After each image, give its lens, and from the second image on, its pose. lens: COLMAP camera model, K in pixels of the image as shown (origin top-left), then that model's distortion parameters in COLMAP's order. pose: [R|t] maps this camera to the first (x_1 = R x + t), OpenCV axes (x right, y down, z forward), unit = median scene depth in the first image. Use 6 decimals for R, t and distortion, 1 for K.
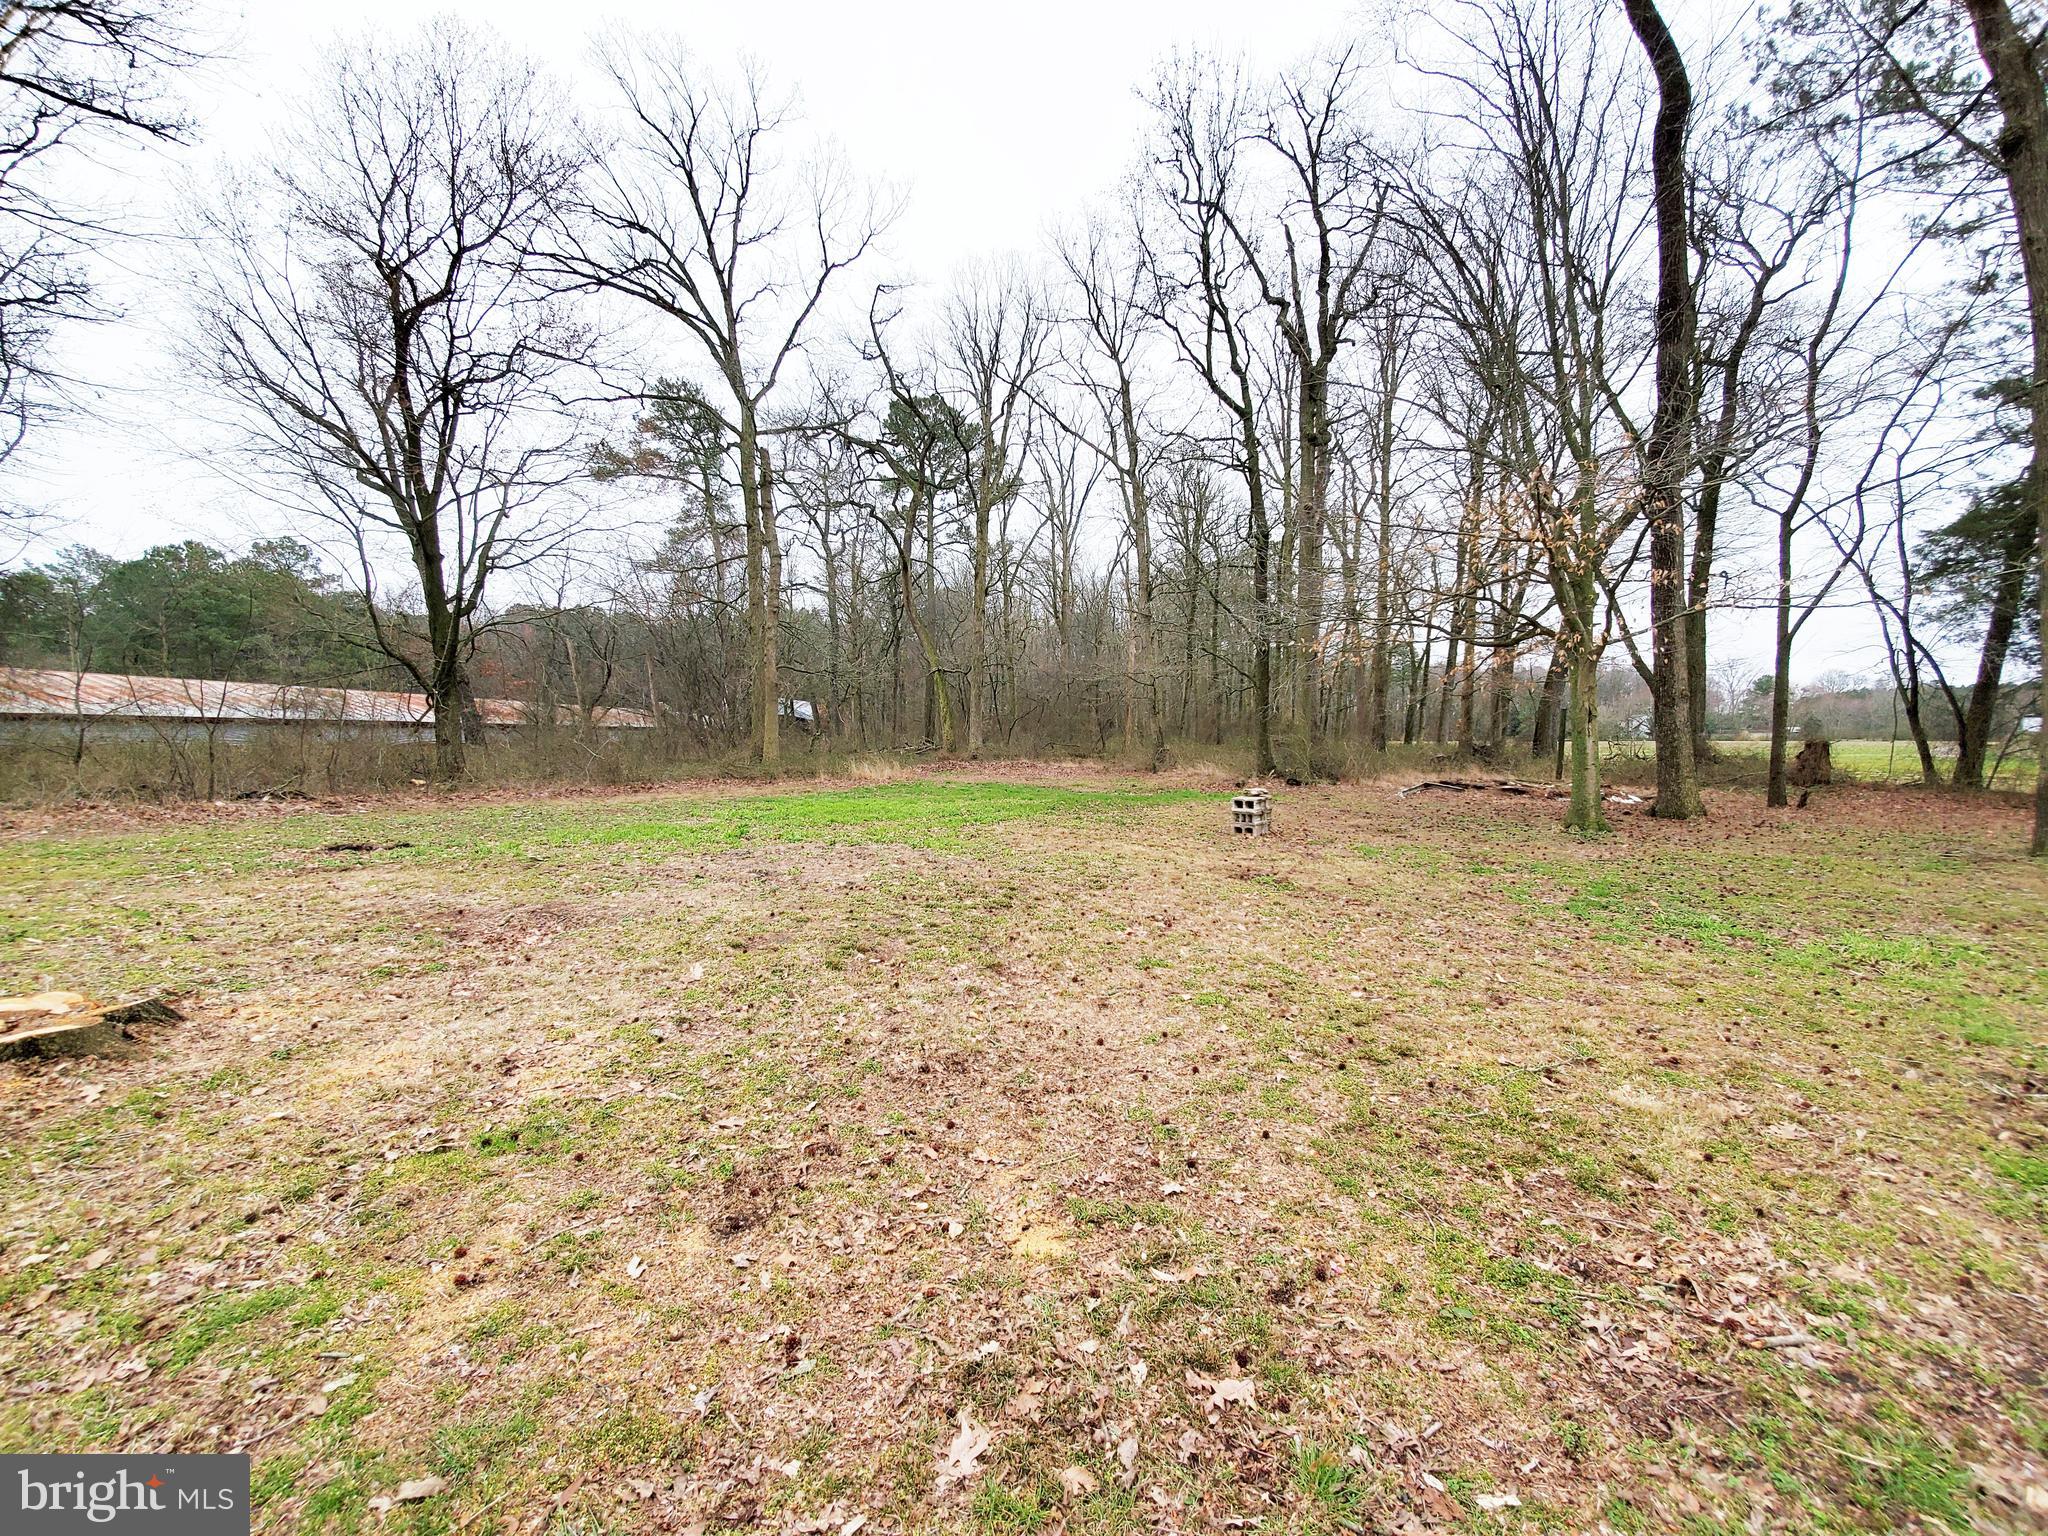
lens RADIAL K [[807.6, 0, 1030.0], [0, 807.6, 768.4], [0, 0, 1]] dist [0.010545, -0.015648]
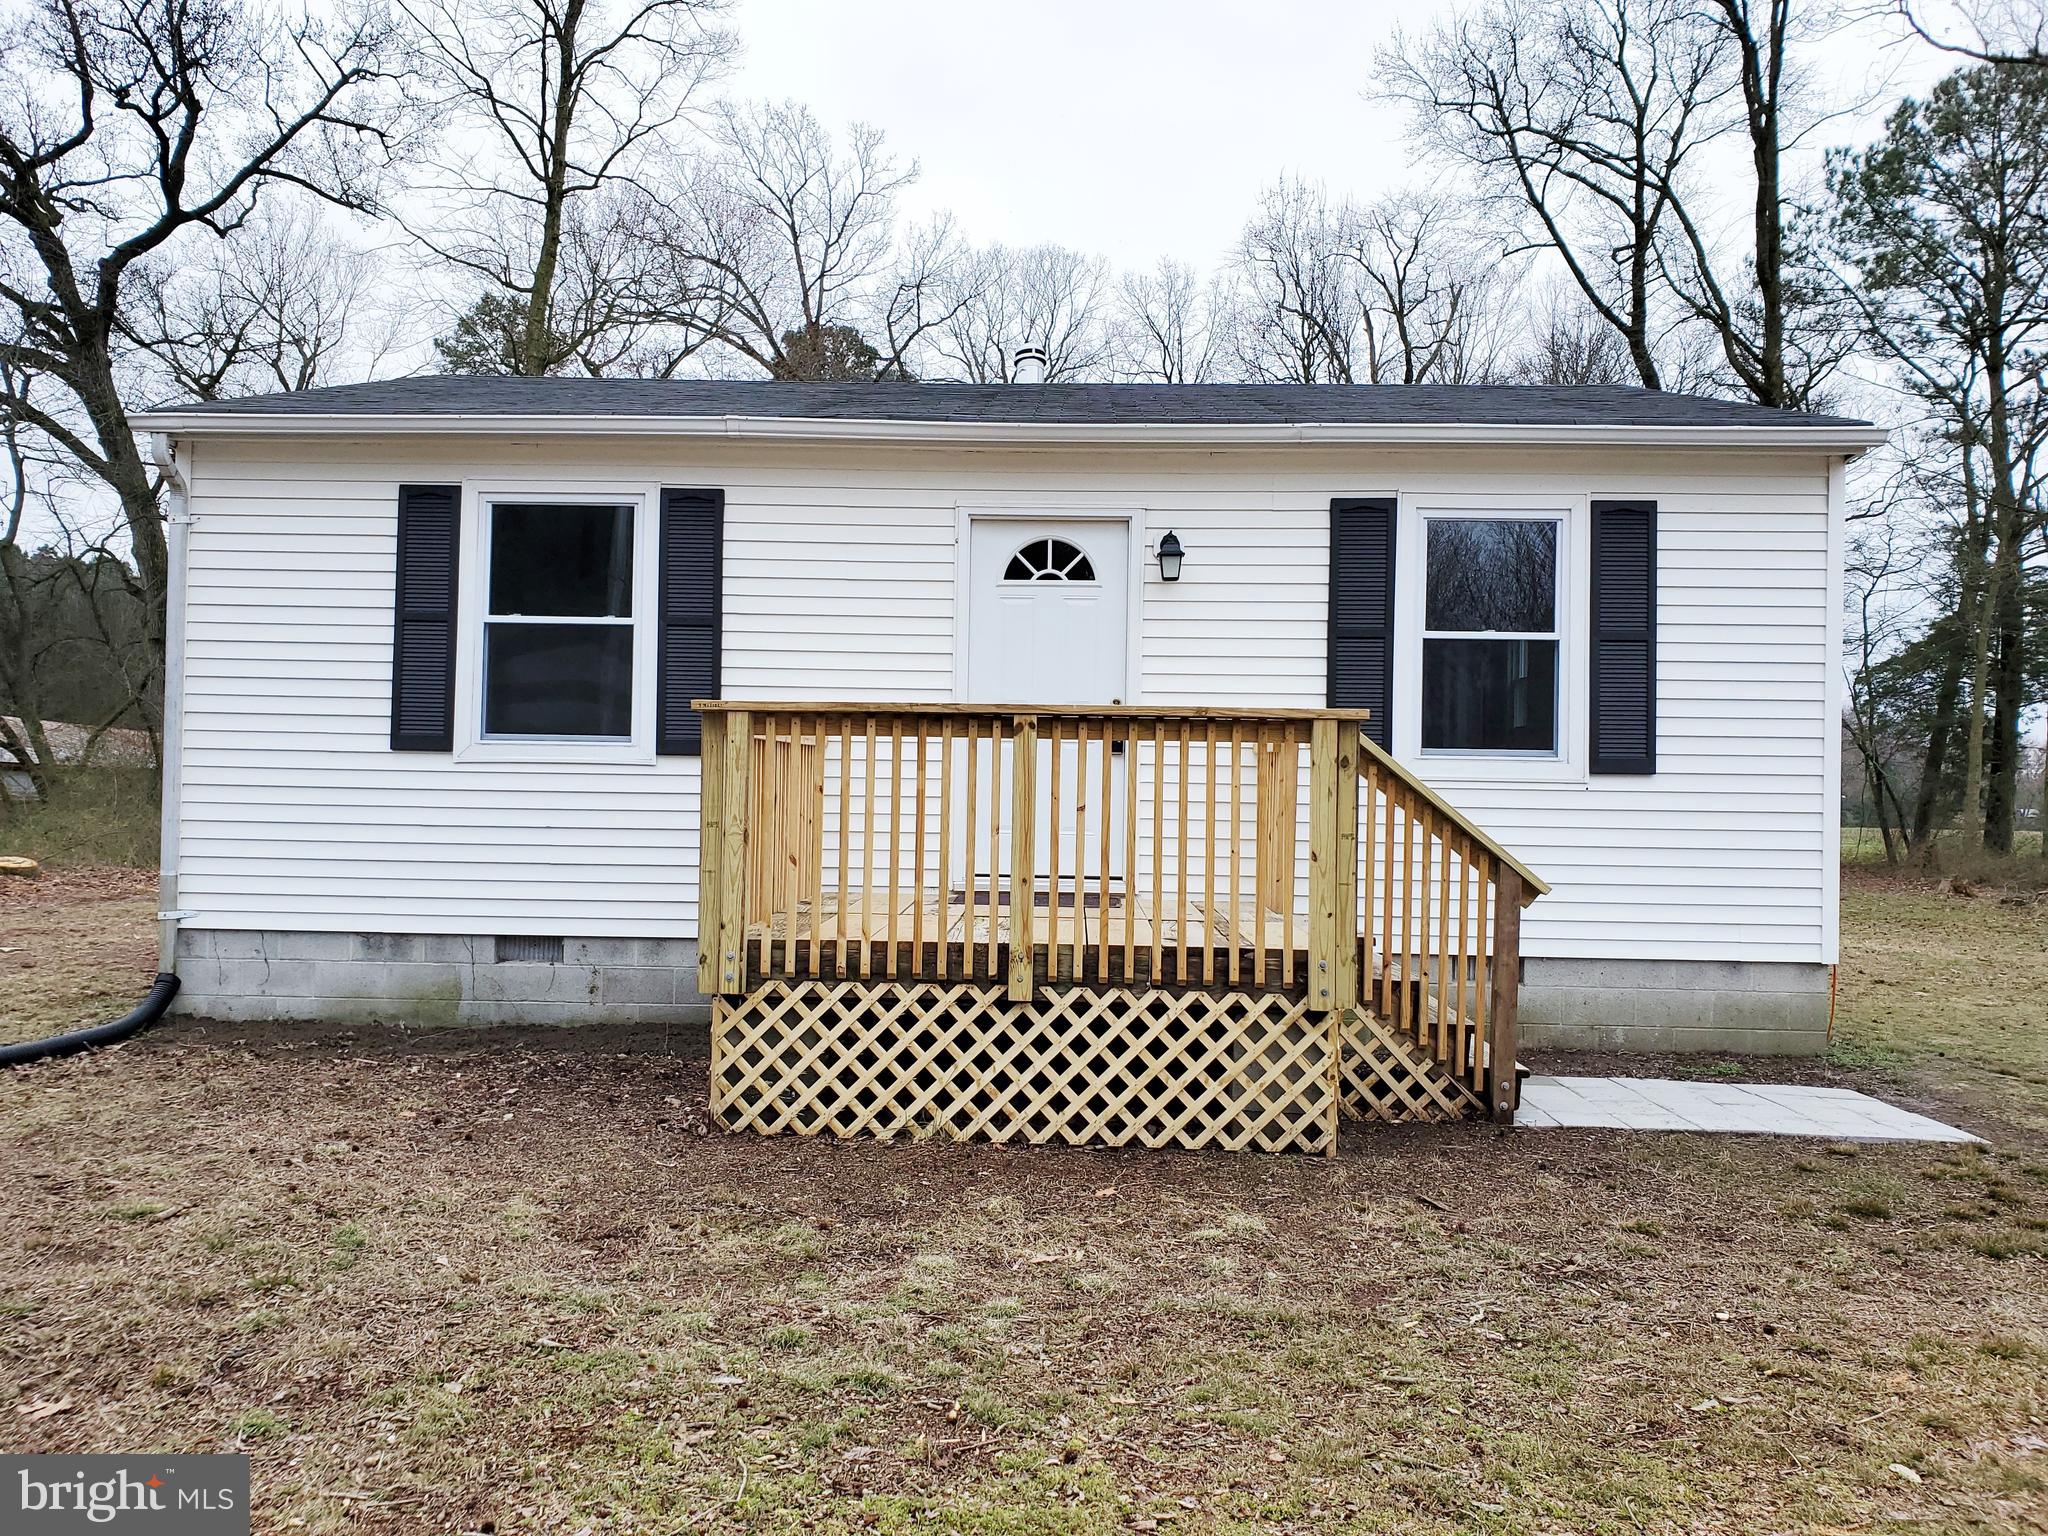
lens RADIAL K [[1588.5, 0, 1017.3], [0, 1588.5, 780.2], [0, 0, 1]] dist [0.004209, 0.064776]
pose [[0.985231, 0.020075, 0.170051, -0.507404], [-0.010692, 0.998378, -0.055913, 0.037448], [-0.170898, 0.053269, 0.983848, -0.985893]]
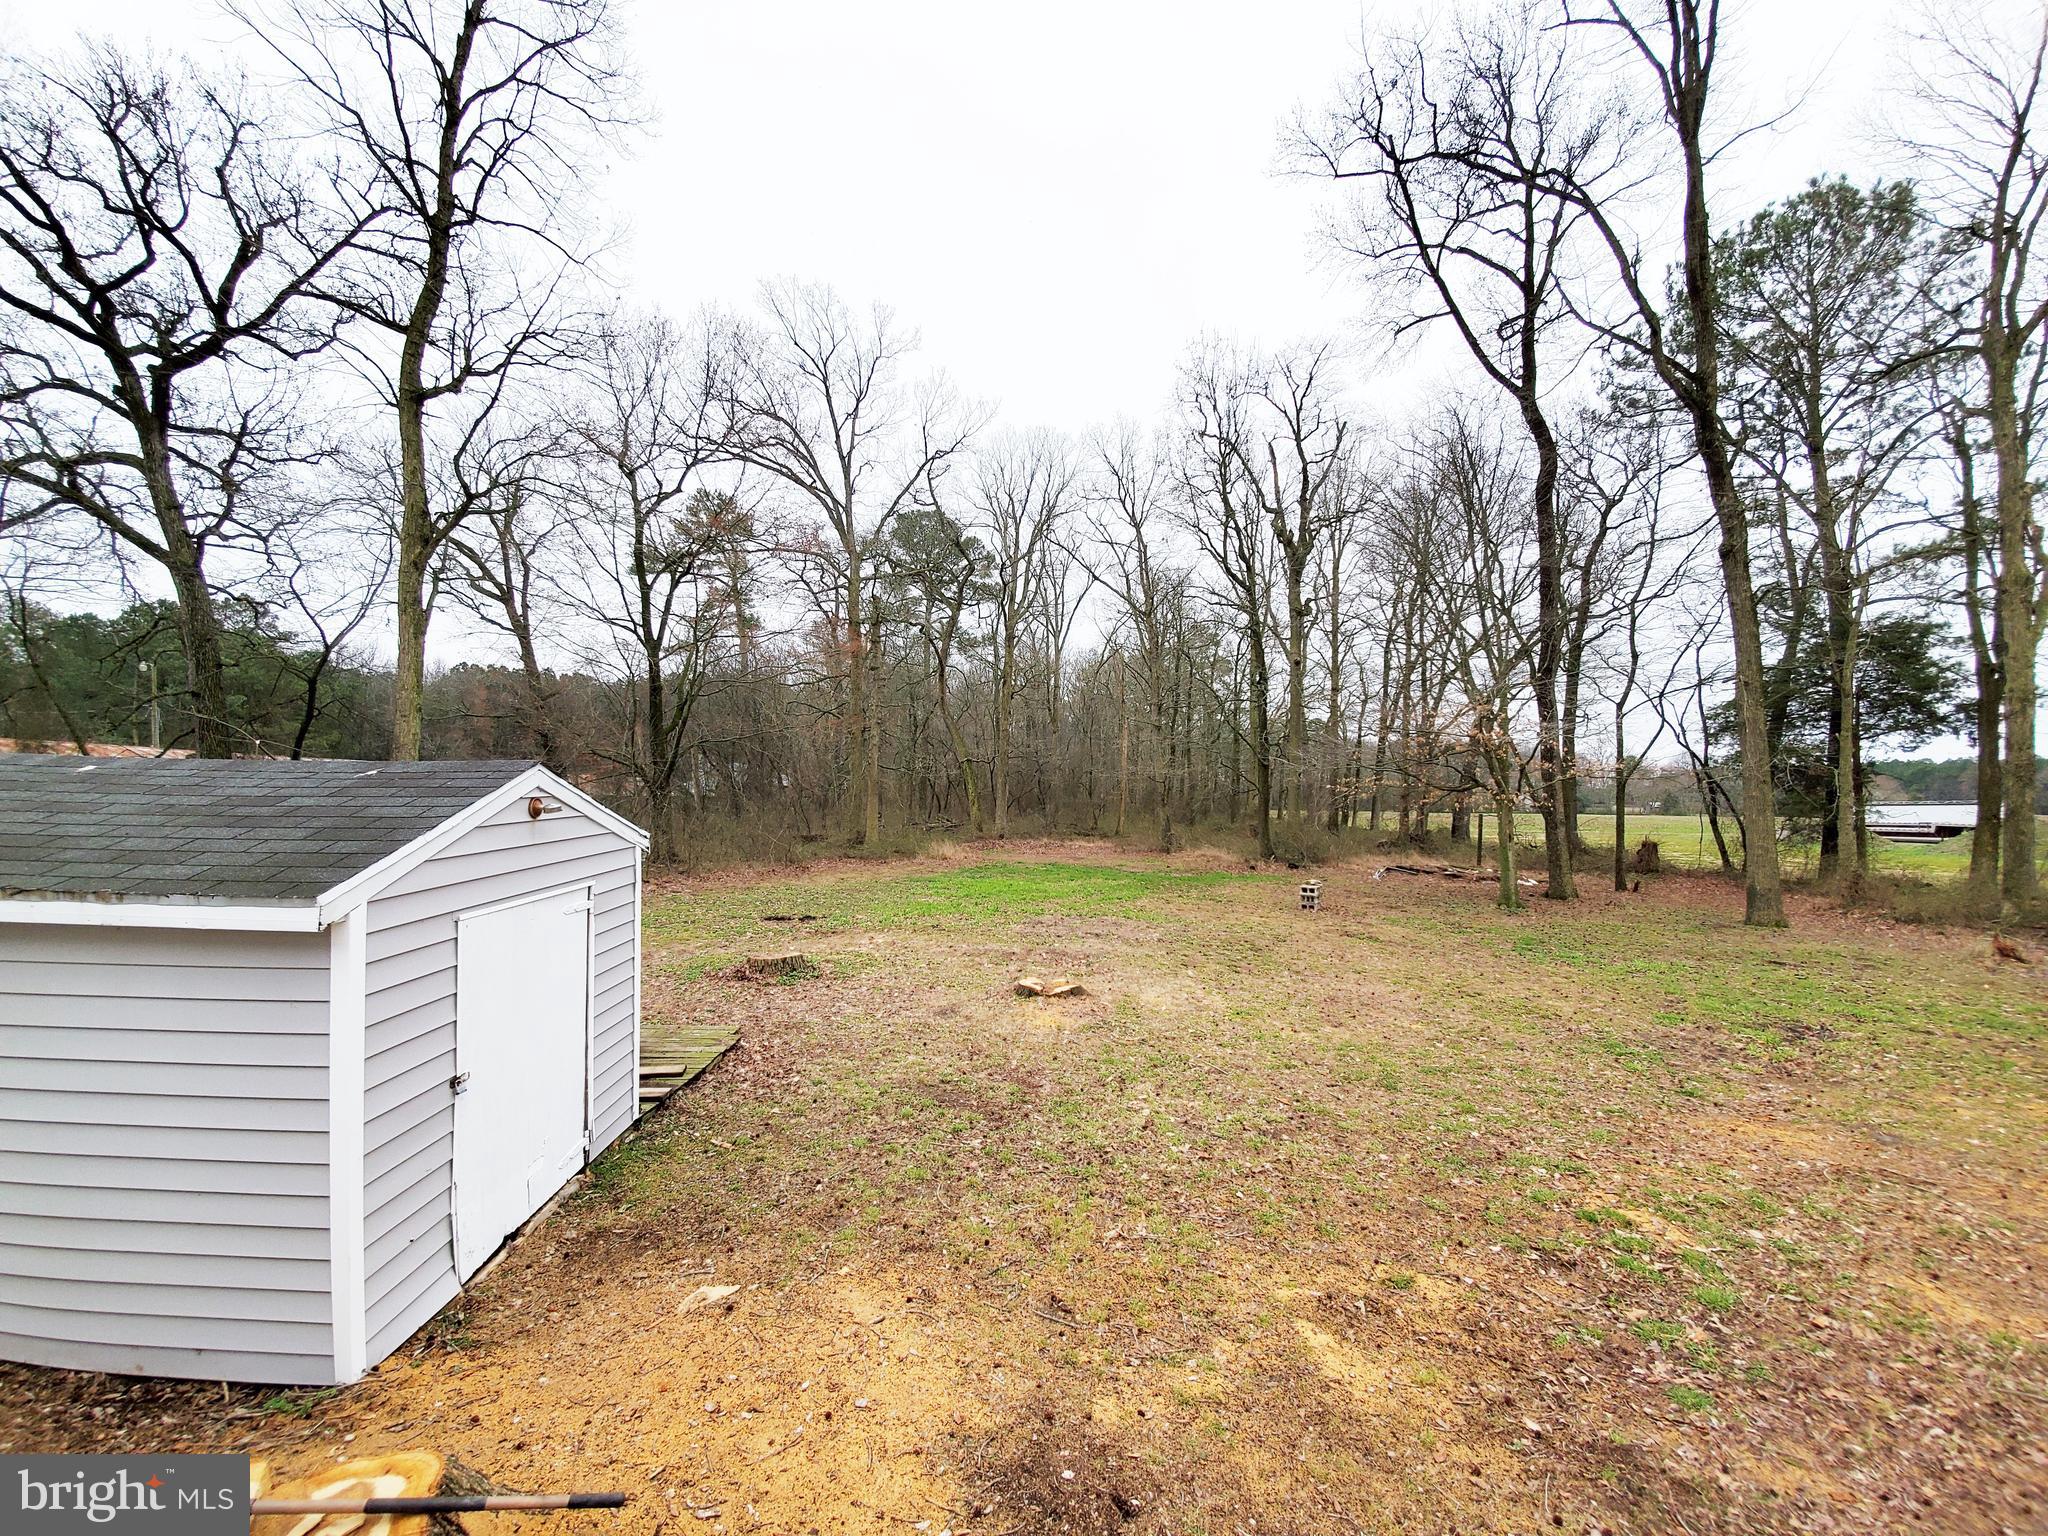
lens RADIAL K [[807.6, 0, 1030.0], [0, 807.6, 768.4], [0, 0, 1]] dist [0.010545, -0.015648]
pose [[0.995135, 0.018241, 0.096819, -0.228457], [-0.010832, 0.997010, -0.076506, -0.034944], [-0.097925, 0.075085, 0.992357, -0.284904]]
